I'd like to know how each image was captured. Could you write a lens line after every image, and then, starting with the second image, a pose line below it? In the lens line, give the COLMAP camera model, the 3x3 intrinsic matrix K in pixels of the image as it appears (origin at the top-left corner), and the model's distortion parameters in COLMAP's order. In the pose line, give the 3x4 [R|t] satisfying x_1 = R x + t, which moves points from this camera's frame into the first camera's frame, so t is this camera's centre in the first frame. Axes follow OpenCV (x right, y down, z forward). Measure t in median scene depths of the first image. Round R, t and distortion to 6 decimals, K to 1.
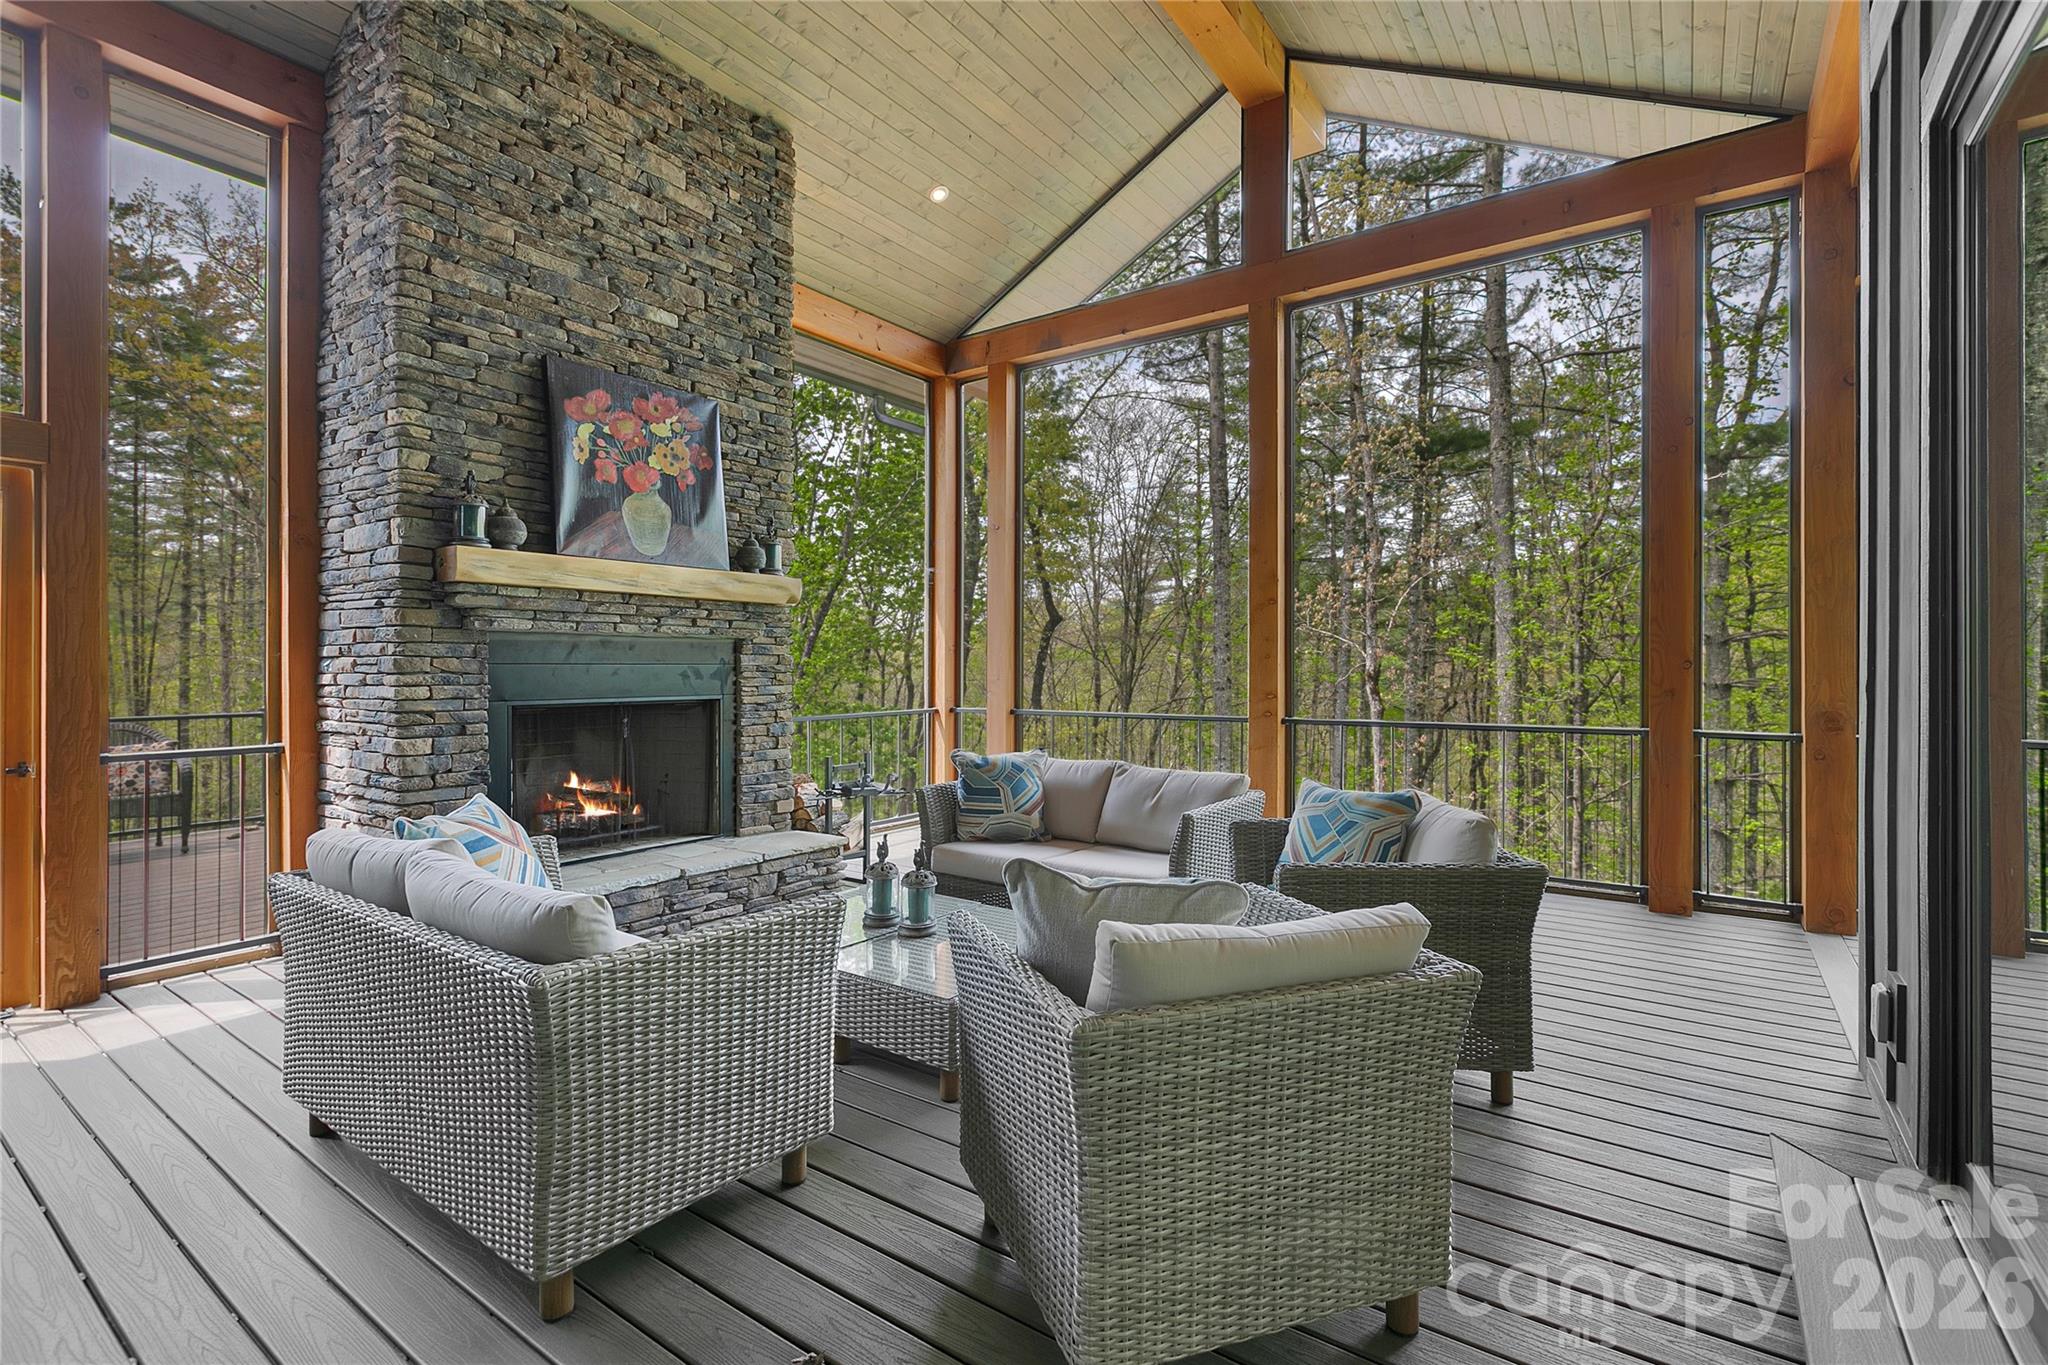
lens RADIAL K [[914.7, 0, 1024.0], [0, 914.7, 682.5], [0, 0, 1]] dist [0.000814, 0.000127]
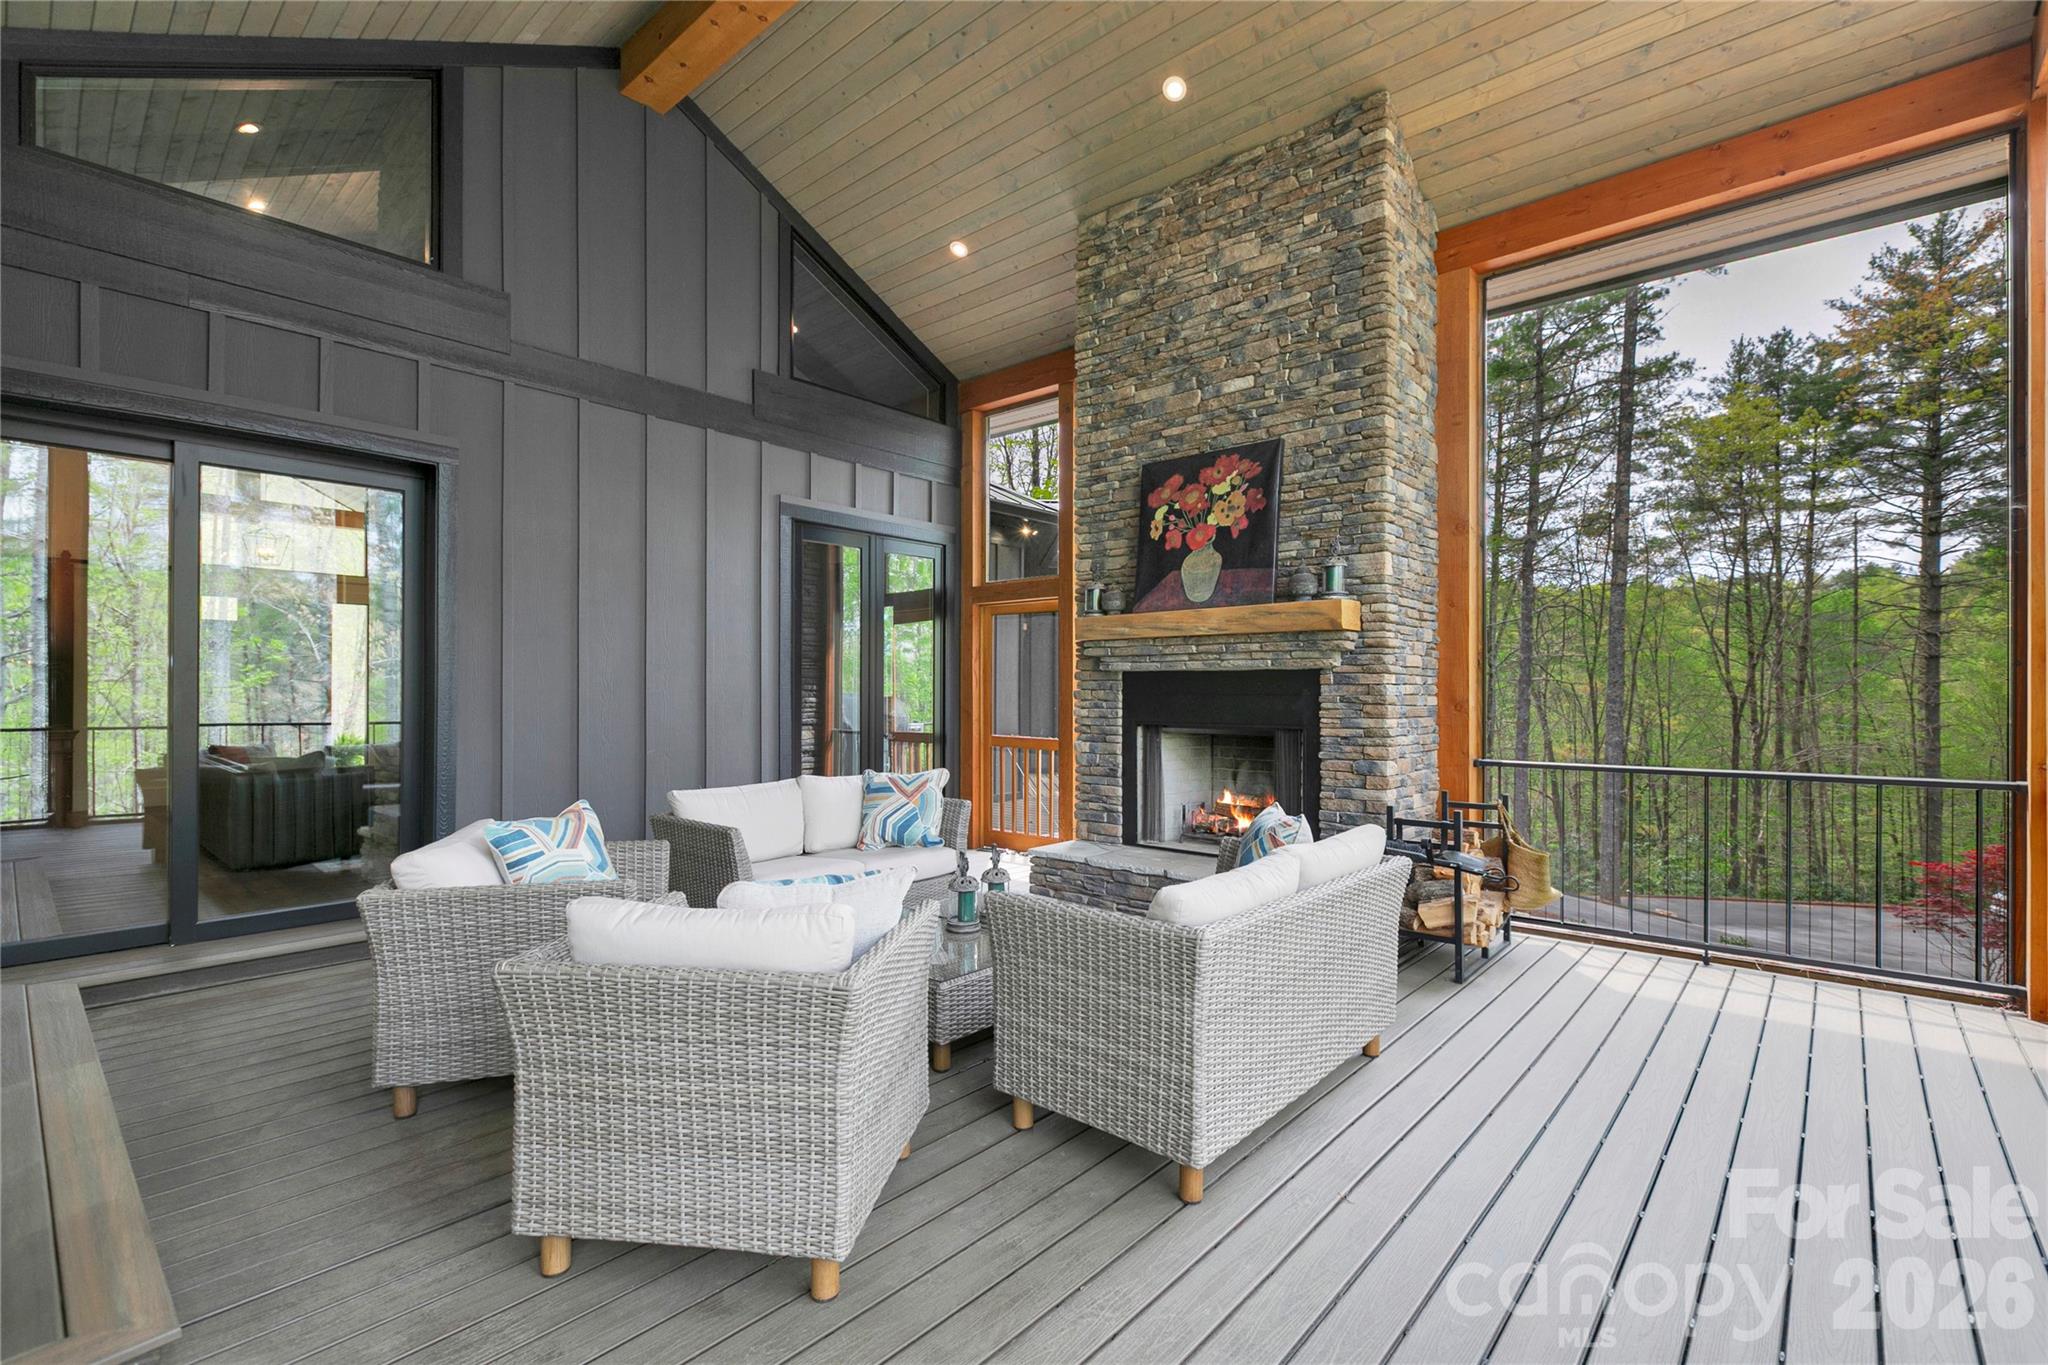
lens RADIAL K [[914.7, 0, 1024.0], [0, 914.7, 682.5], [0, 0, 1]] dist [0.000814, 0.000127]
pose [[-0.109330, -0.001255, -0.994005, 0.761191], [-0.012777, 0.999918, 0.000143, -0.031867], [0.993923, 0.012716, -0.109337, 0.883274]]
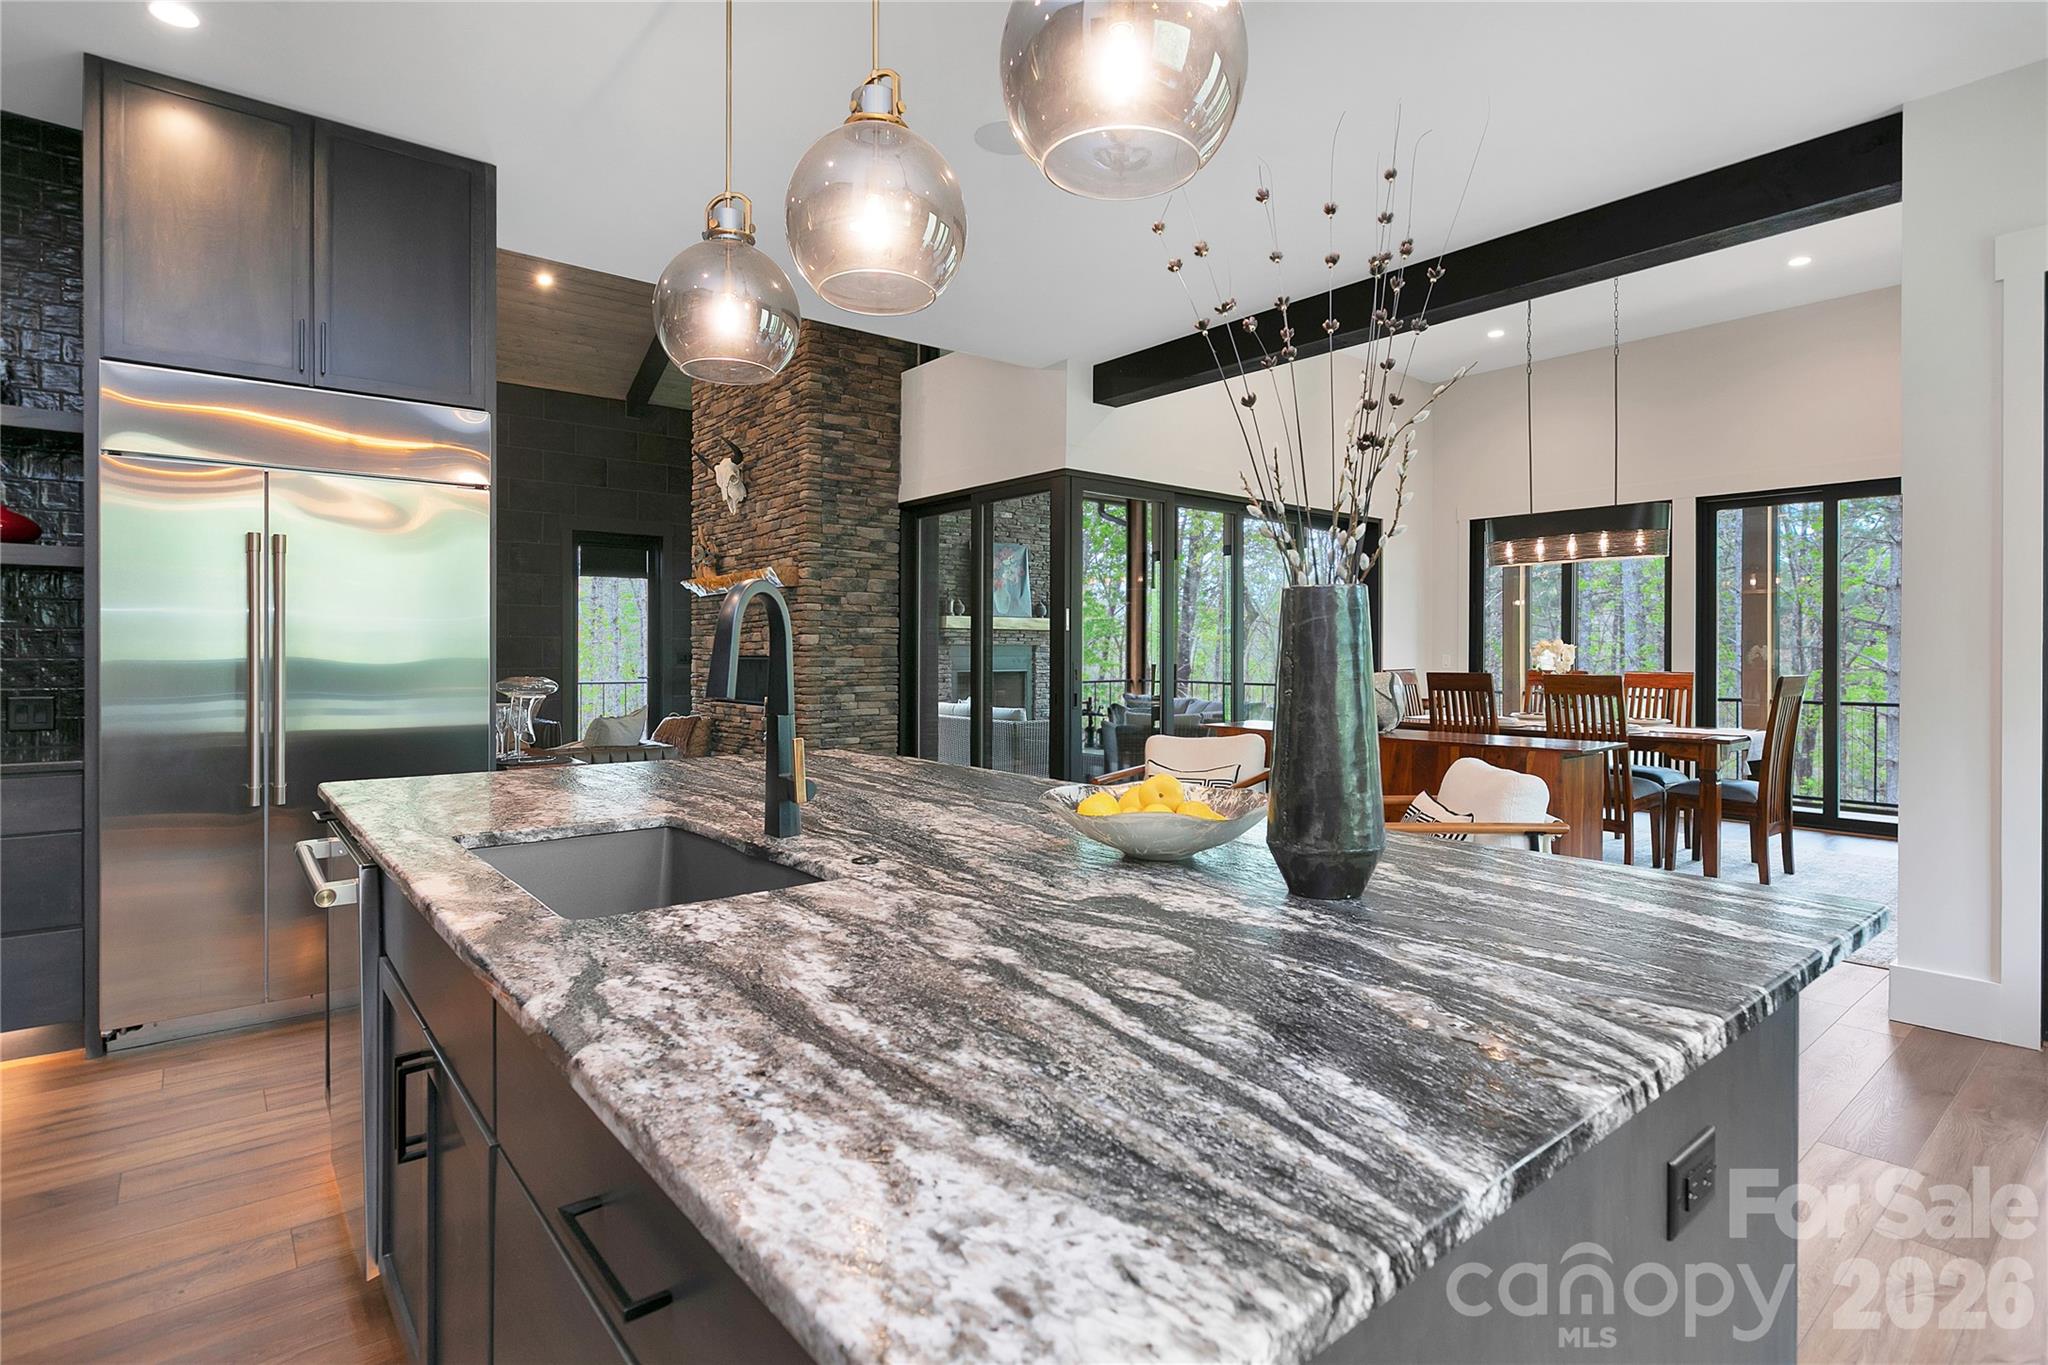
lens RADIAL K [[971.8, 0, 1019.5], [0, 971.8, 679.7], [0, 0, 1]] dist [0.001901, 0.000389]
pose [[0.965846, 0.005076, -0.259067, 0.321166], [-0.001803, 0.999916, 0.012869, 0.008562], [0.259111, -0.011963, 0.965773, -1.540594]]
